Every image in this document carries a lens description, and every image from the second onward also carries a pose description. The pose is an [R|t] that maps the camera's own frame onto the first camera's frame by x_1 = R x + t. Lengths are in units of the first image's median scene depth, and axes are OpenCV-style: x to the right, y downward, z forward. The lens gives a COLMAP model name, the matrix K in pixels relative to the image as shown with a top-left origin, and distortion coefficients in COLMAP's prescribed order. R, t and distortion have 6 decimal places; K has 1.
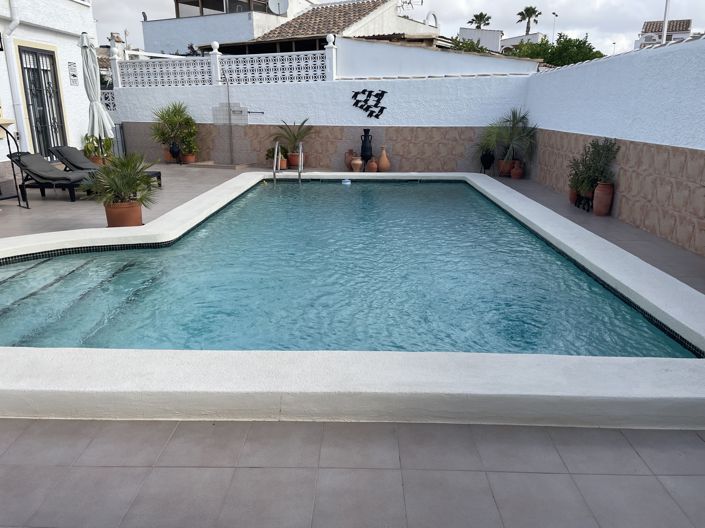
lens RADIAL K [[537.3, 0, 352.5], [0, 537.3, 264.0], [0, 0, 1]] dist [0.099068, -0.127097]
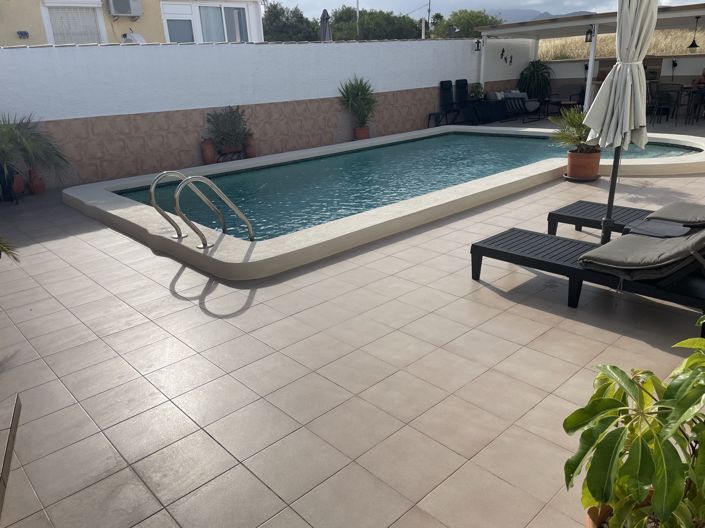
lens RADIAL K [[537.3, 0, 352.5], [0, 537.3, 264.0], [0, 0, 1]] dist [0.099068, -0.127097]
pose [[-0.690568, -0.216782, 0.690015, -0.782894], [0.245116, 0.827422, 0.505264, -0.520604], [-0.680466, 0.518053, -0.518254, 1.714742]]
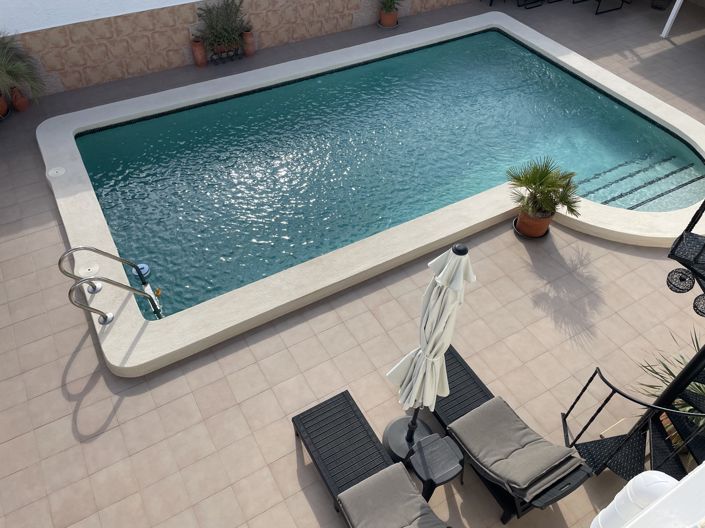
lens RADIAL K [[537.3, 0, 352.5], [0, 537.3, 264.0], [0, 0, 1]] dist [0.099068, -0.127097]
pose [[-0.514700, -0.639037, 0.571590, -0.767381], [0.212448, 0.550827, 0.807128, -0.835251], [-0.830632, 0.536862, -0.147748, 1.269734]]
